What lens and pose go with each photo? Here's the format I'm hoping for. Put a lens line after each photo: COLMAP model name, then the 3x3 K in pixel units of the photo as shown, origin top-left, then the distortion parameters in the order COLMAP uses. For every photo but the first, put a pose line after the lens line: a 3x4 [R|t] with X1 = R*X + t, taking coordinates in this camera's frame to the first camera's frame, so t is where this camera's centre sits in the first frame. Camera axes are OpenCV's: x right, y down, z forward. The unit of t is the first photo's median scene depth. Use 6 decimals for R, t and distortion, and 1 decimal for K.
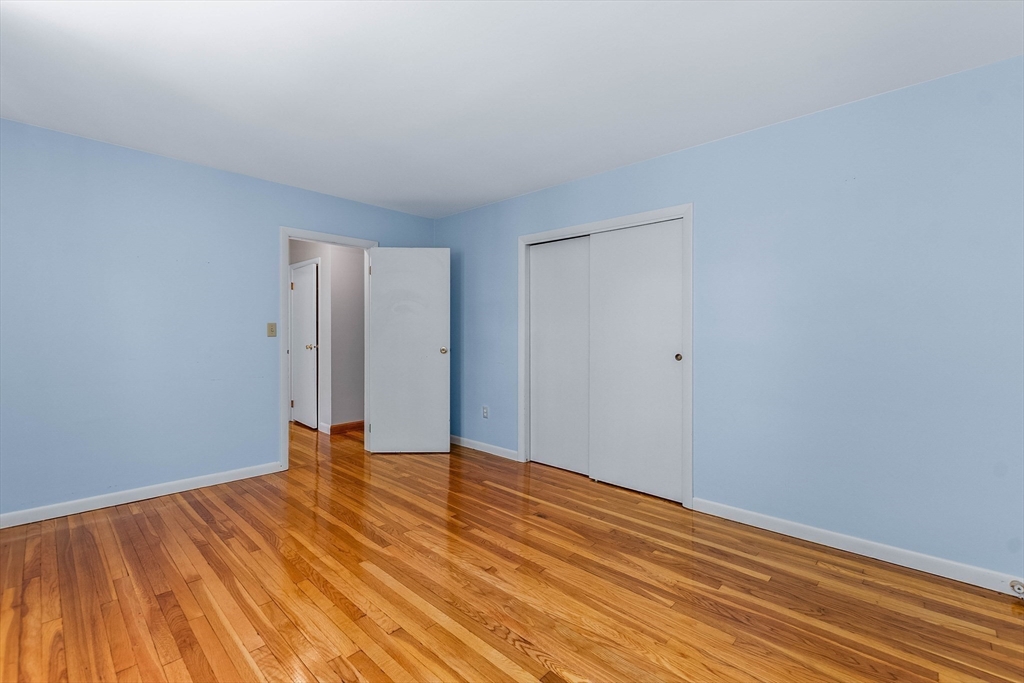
lens RADIAL K [[449.7, 0, 514.0], [0, 449.7, 332.4], [0, 0, 1]] dist [0.000088, -0.000003]
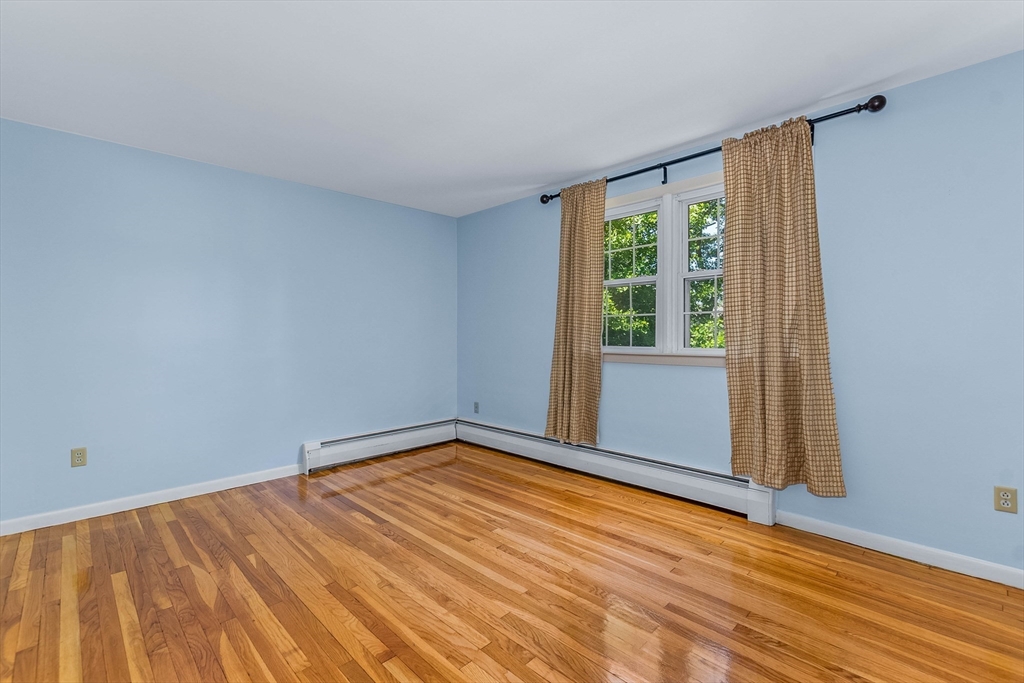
lens RADIAL K [[449.7, 0, 514.0], [0, 449.7, 332.4], [0, 0, 1]] dist [0.000088, -0.000003]
pose [[-0.999344, 0.000097, 0.036205, -0.365567], [-0.000249, 0.999954, -0.009544, 0.011474], [-0.036205, -0.009547, -0.999299, 1.982078]]
